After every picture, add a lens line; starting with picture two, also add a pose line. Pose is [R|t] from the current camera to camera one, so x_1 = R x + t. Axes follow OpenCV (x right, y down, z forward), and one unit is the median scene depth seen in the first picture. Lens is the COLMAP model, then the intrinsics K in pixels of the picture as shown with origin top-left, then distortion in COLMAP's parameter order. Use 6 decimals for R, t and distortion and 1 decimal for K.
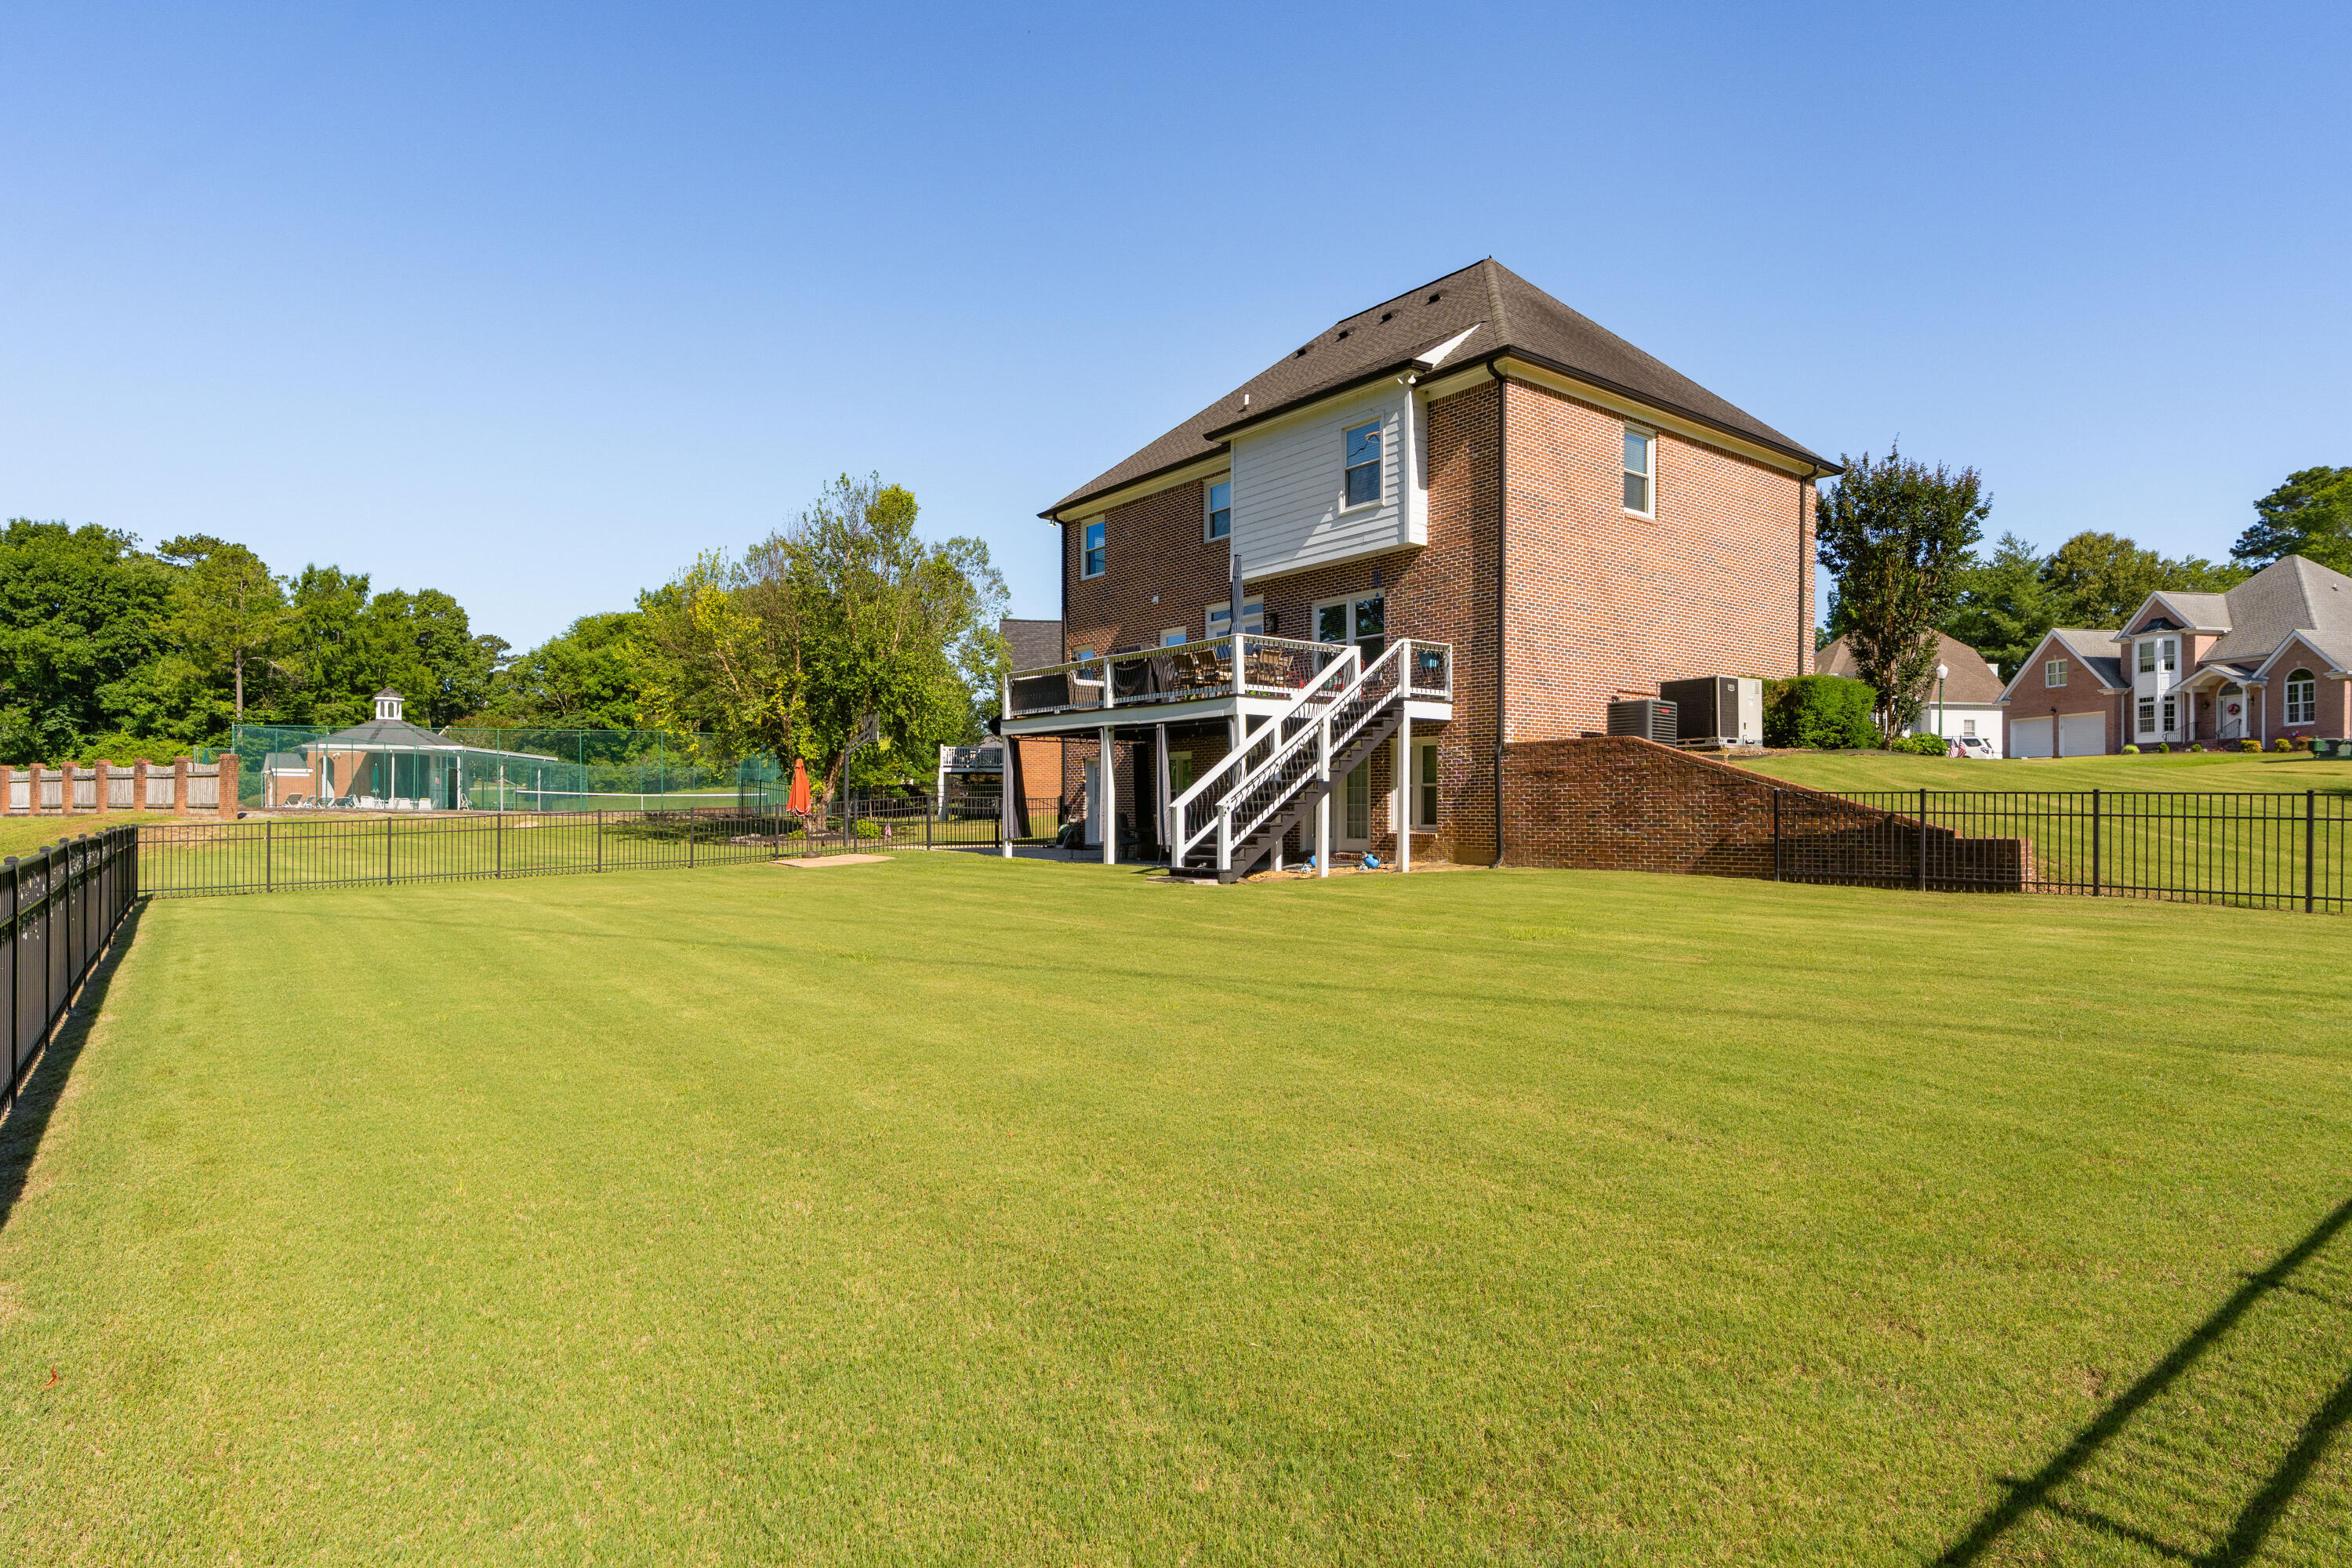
lens RADIAL K [[1269.3, 0, 1151.5], [0, 1269.3, 816.4], [0, 0, 1]] dist [-0.014457, 0.013154]
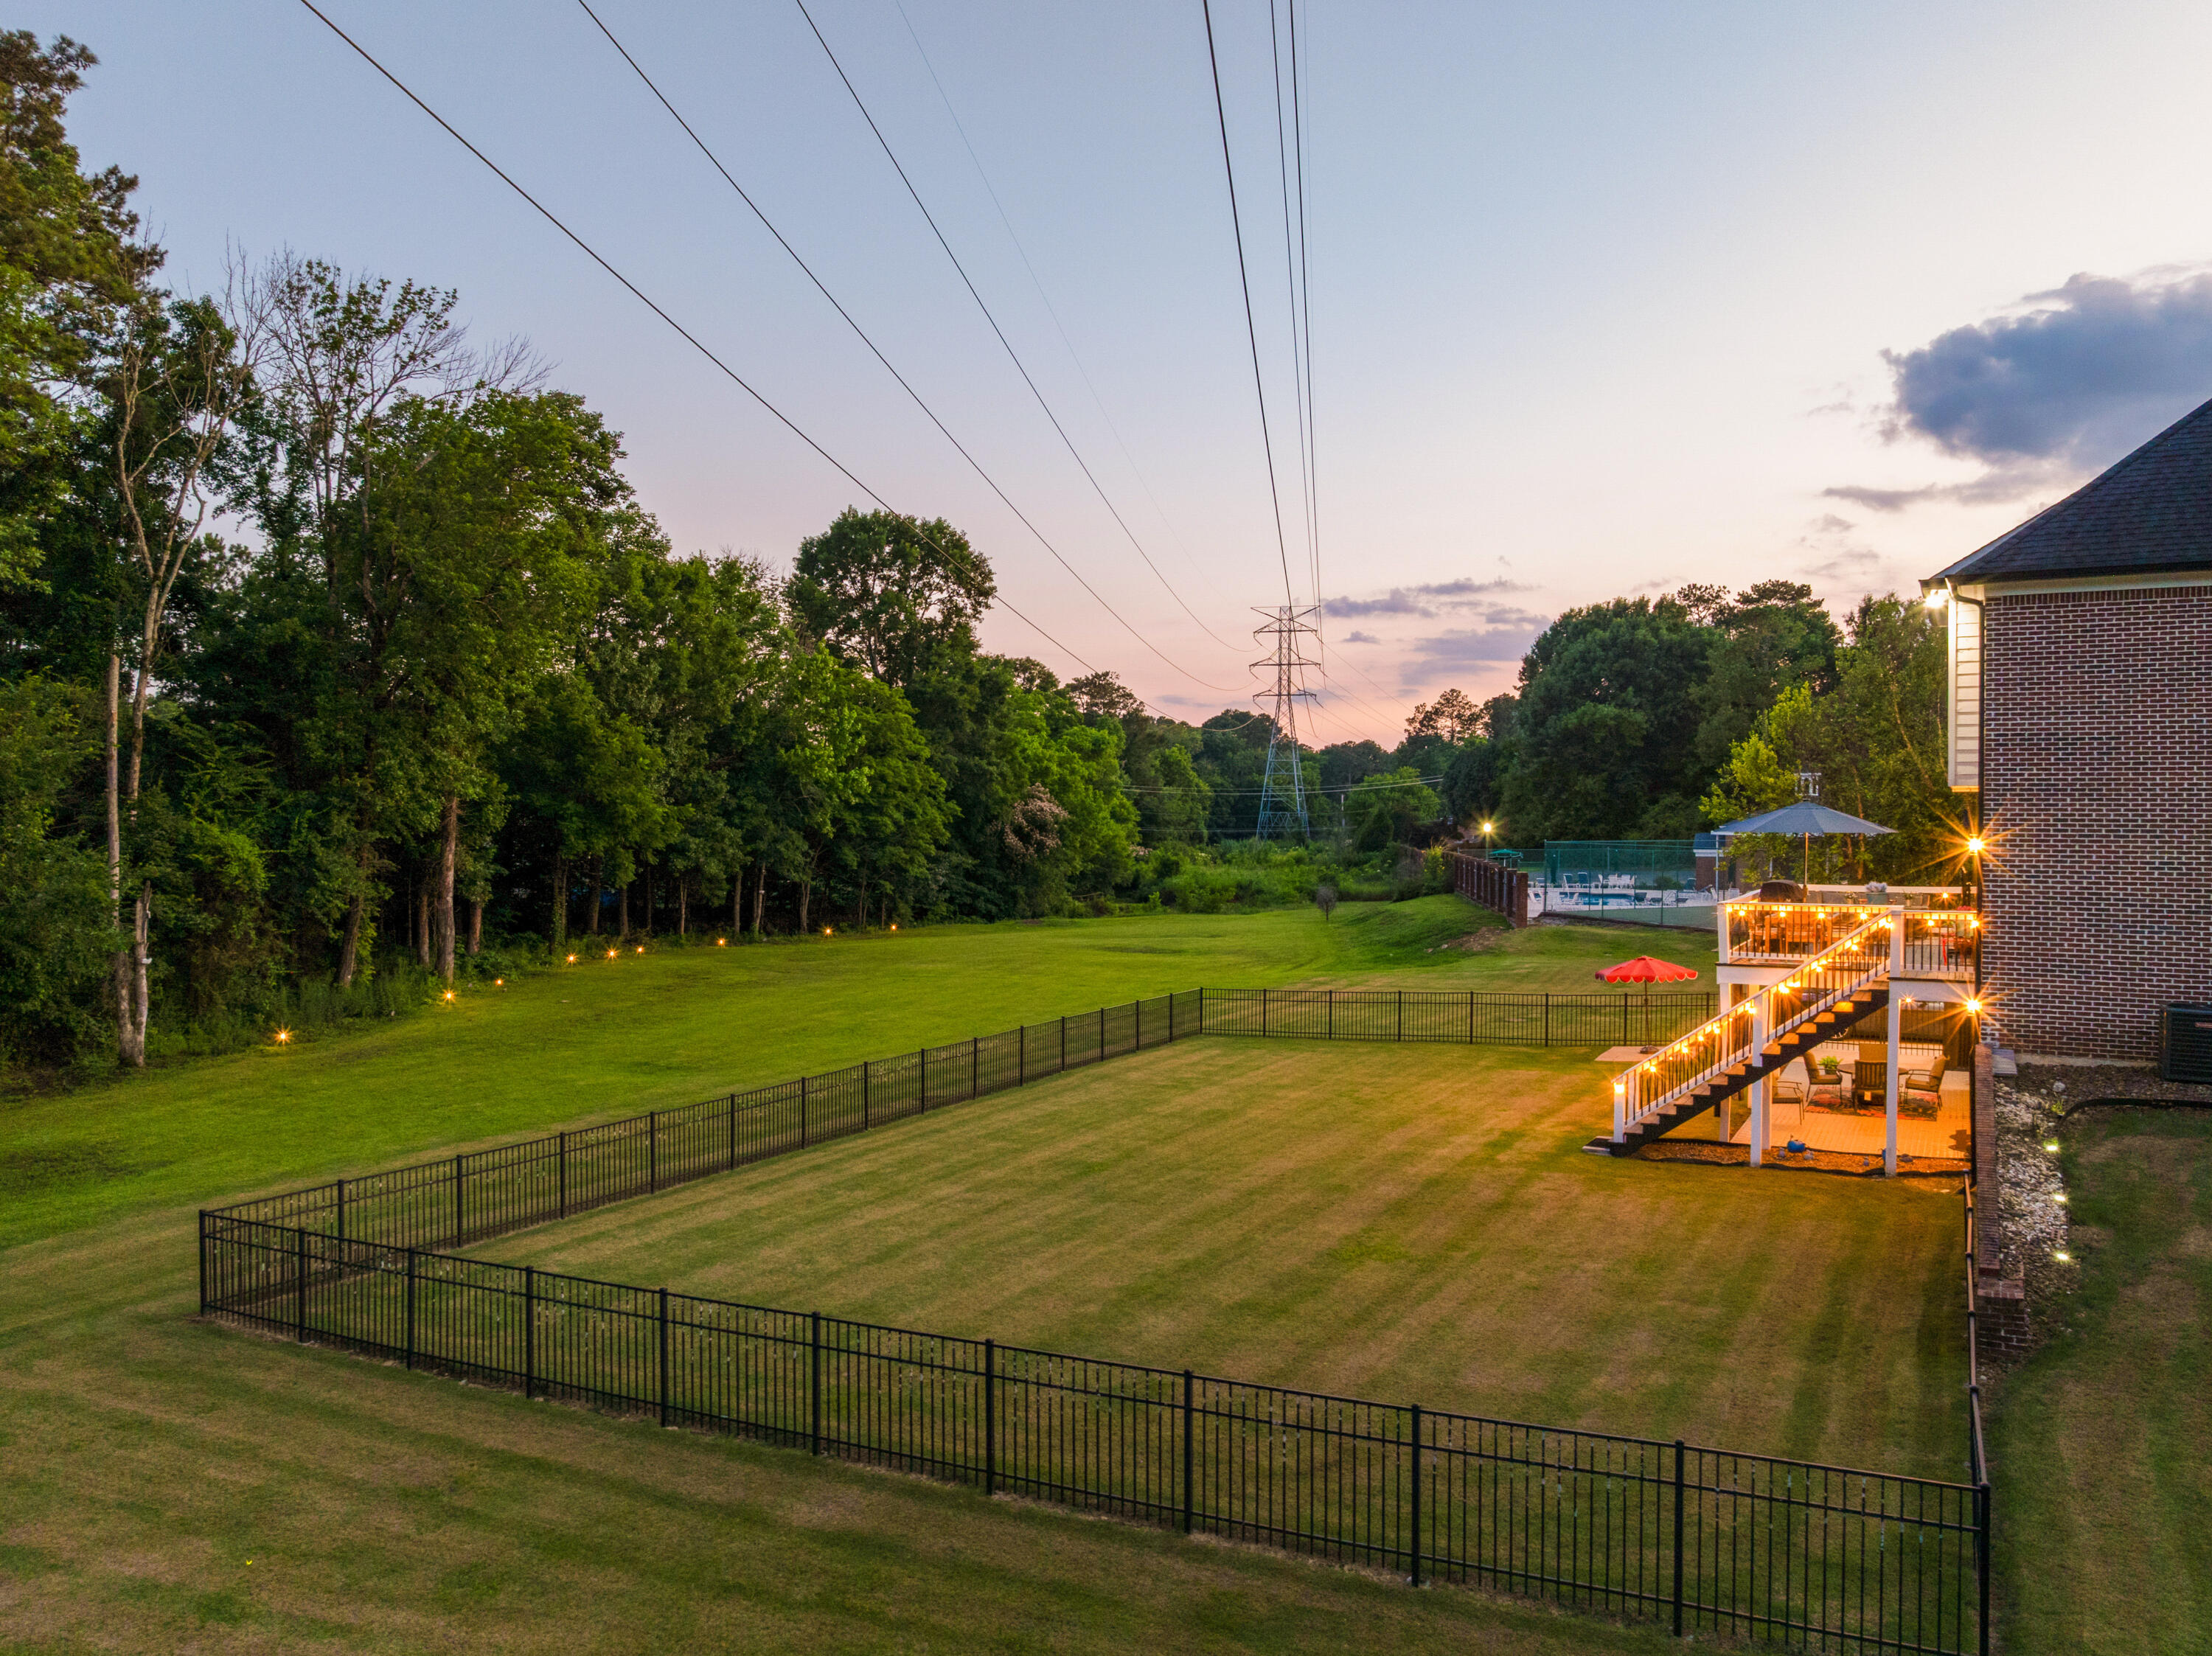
lens RADIAL K [[1622.4, 0, 1180.7], [0, 1622.4, 824.4], [0, 0, 1]] dist [-0.032418, -0.003132]
pose [[0.454747, 0.002009, -0.890618, 0.753037], [0.001294, 0.999995, 0.002916, -0.159225], [0.890620, -0.002479, 0.454742, 0.042098]]
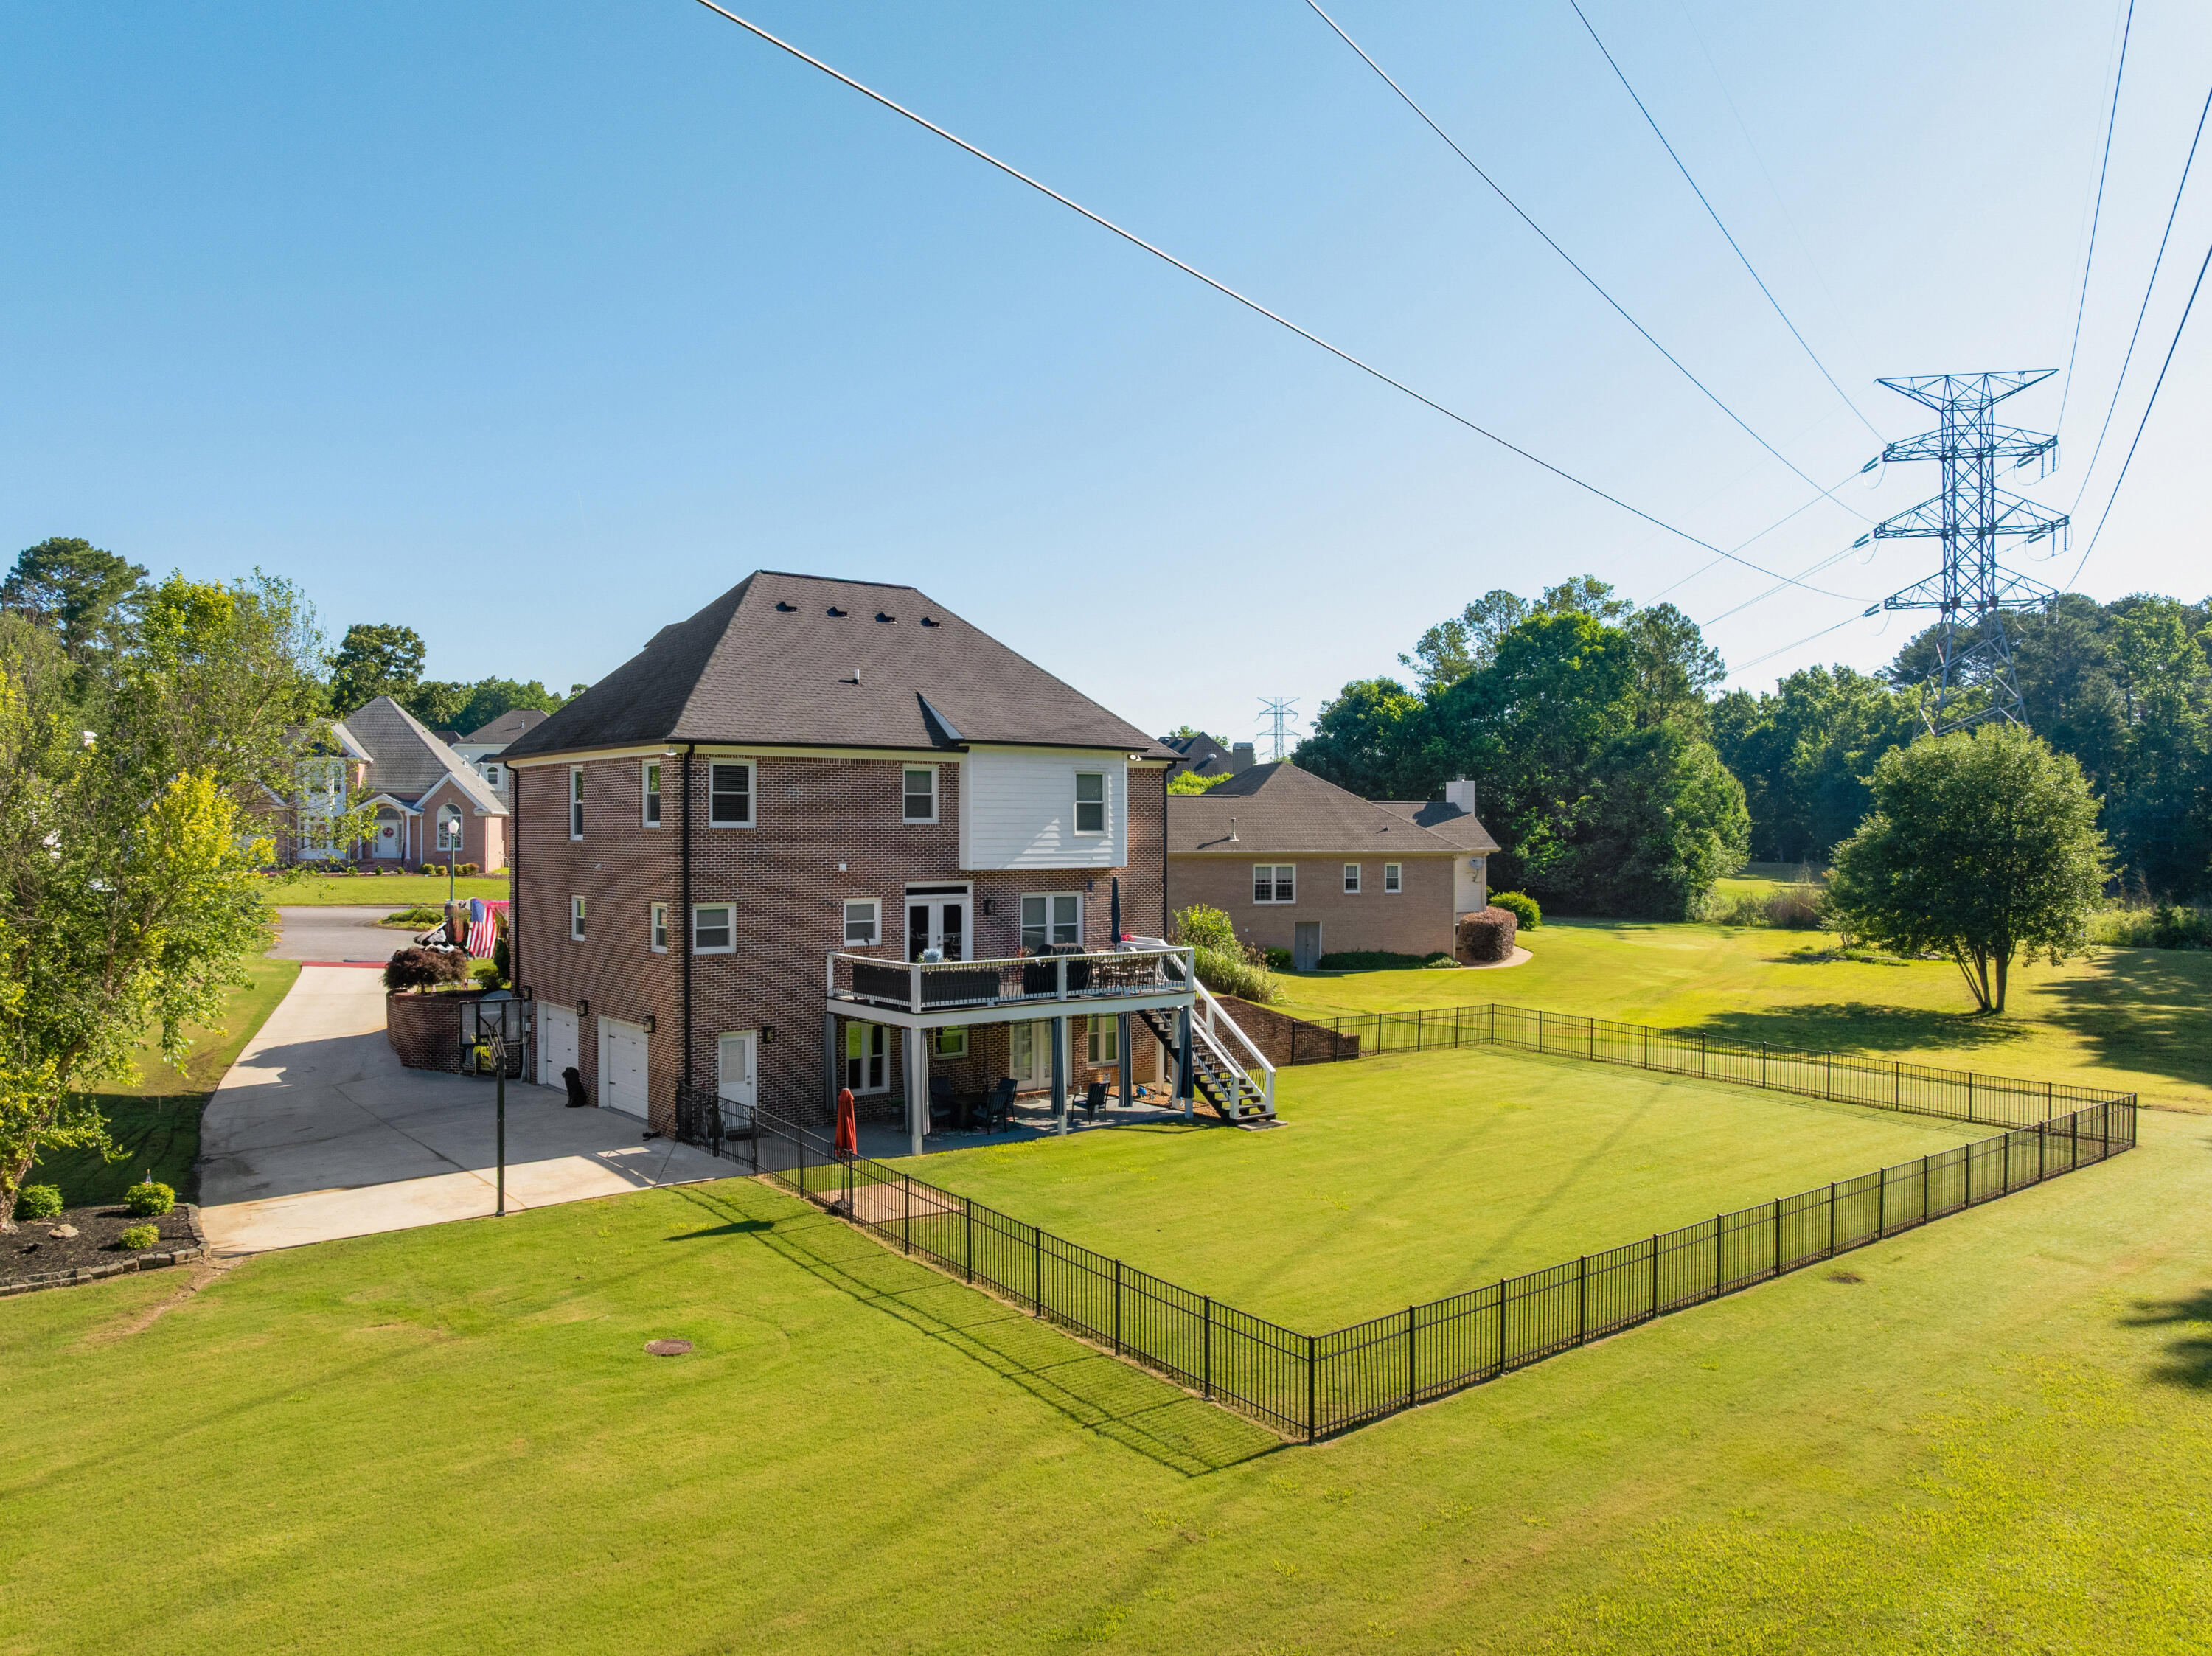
lens RADIAL K [[1573.0, 0, 1103.7], [0, 1573.0, 819.3], [0, 0, 1]] dist [-0.036836, -0.003366]
pose [[-0.025415, 0.000136, 0.999677, -1.288874], [-0.002952, 0.999996, -0.000211, -0.219092], [-0.999673, -0.002957, -0.025414, 0.869023]]
